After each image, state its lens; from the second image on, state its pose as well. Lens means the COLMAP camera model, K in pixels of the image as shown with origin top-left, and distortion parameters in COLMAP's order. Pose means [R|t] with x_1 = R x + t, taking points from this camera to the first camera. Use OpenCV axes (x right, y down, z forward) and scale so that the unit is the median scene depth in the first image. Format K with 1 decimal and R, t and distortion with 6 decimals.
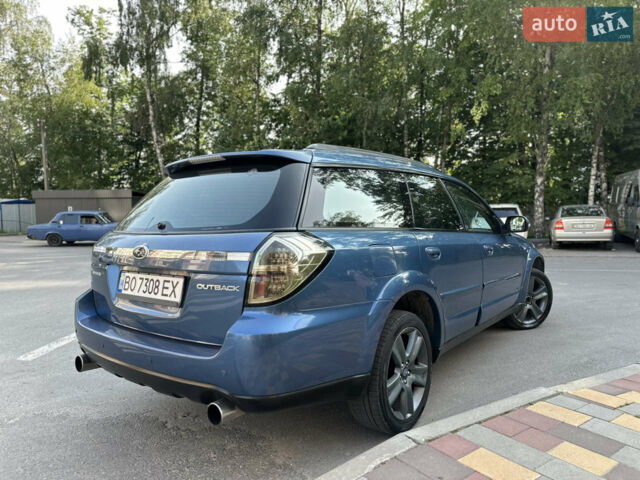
lens RADIAL K [[431.0, 0, 320.0], [0, 431.0, 240.0], [0, 0, 1]] dist [0.001255, -0.000890]
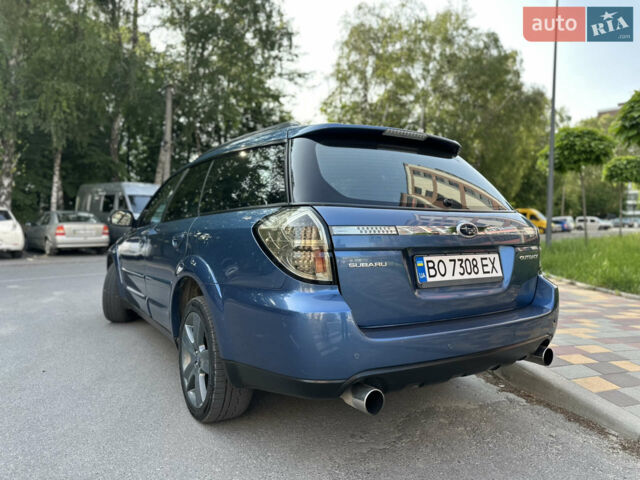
lens RADIAL K [[455.1, 0, 295.9], [0, 455.1, 238.7], [0, 0, 1]] dist [0.009777, -0.066446]
pose [[0.366770, 0.002869, 0.930307, -1.411039], [0.021742, 0.999696, -0.011654, 0.049260], [-0.930058, 0.024501, 0.366596, 0.961738]]
